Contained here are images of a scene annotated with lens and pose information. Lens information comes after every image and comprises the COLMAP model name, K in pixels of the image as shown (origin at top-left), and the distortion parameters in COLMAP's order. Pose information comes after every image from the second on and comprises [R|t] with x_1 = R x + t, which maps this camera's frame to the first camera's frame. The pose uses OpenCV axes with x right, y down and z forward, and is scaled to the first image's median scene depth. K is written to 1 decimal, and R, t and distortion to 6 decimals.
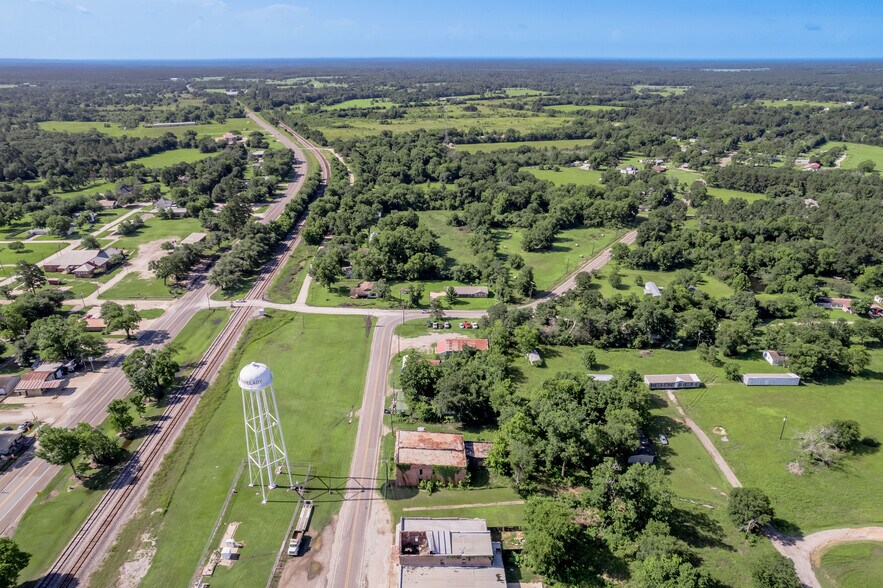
lens RADIAL K [[580.2, 0, 441.5], [0, 580.2, 294.0], [0, 0, 1]] dist [-0.064416, 0.070638]
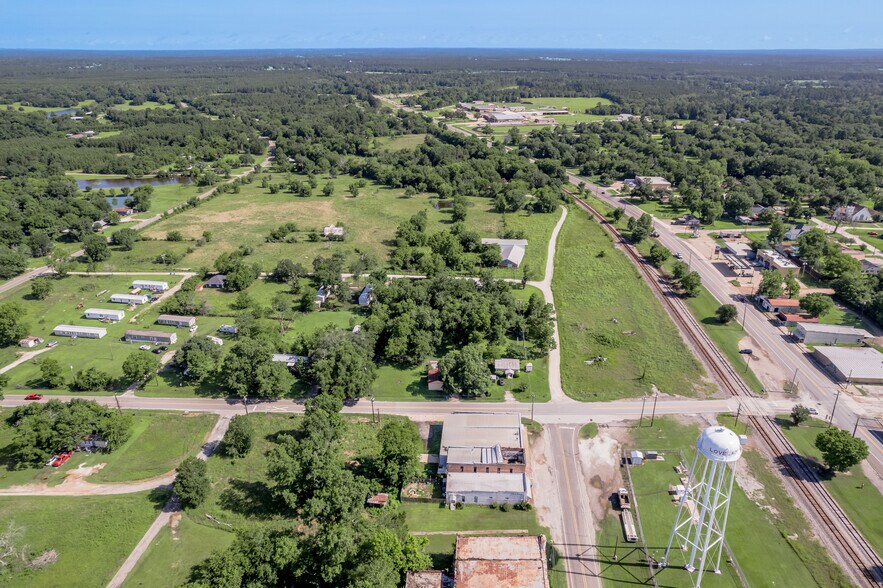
lens RADIAL K [[580.2, 0, 441.5], [0, 580.2, 294.0], [0, 0, 1]] dist [-0.064416, 0.070638]
pose [[-0.995935, -0.033821, 0.083486, 0.005622], [0.036722, 0.693868, 0.719165, -0.385191], [-0.082252, 0.719308, -0.689805, 0.923903]]
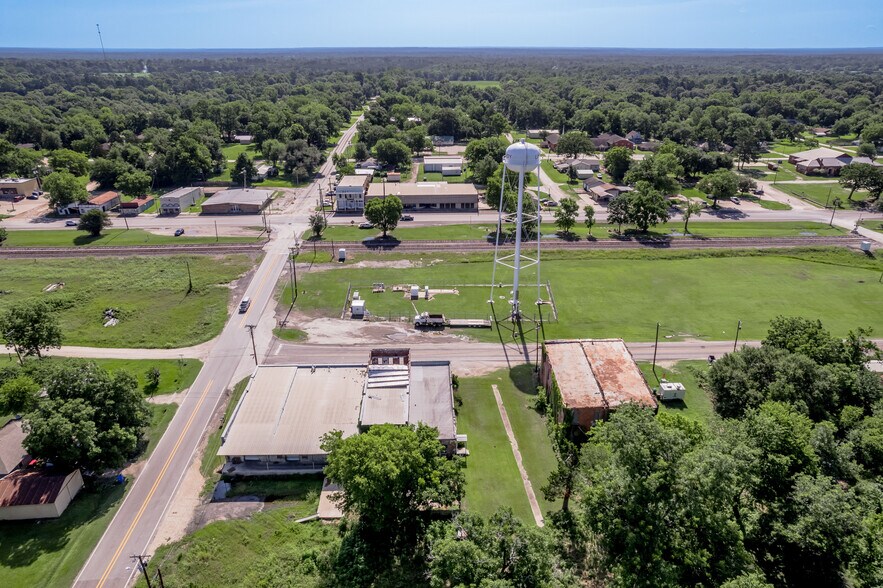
lens RADIAL K [[580.2, 0, 441.5], [0, 580.2, 294.0], [0, 0, 1]] dist [-0.064416, 0.070638]
pose [[0.009539, 0.401175, -0.915952, 0.362184], [-0.385638, 0.846611, 0.366788, 0.028601], [0.922601, 0.349727, 0.162784, 0.525218]]
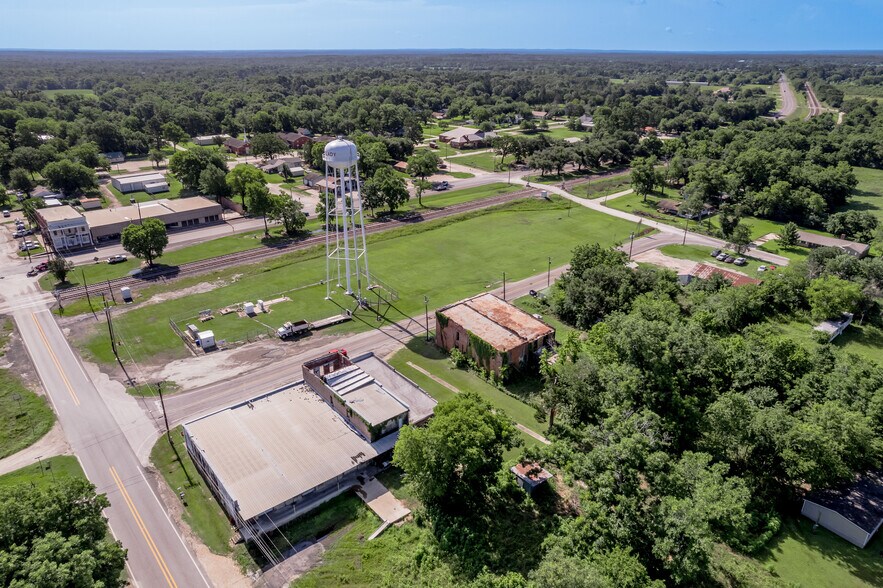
lens RADIAL K [[578.3, 0, 433.2], [0, 578.3, 293.4], [0, 0, 1]] dist [-0.062838, 0.068714]
pose [[0.617778, 0.313475, -0.721168, 0.315747], [-0.305249, 0.940788, 0.147452, 0.111934], [0.724689, 0.129043, 0.676886, 0.334667]]
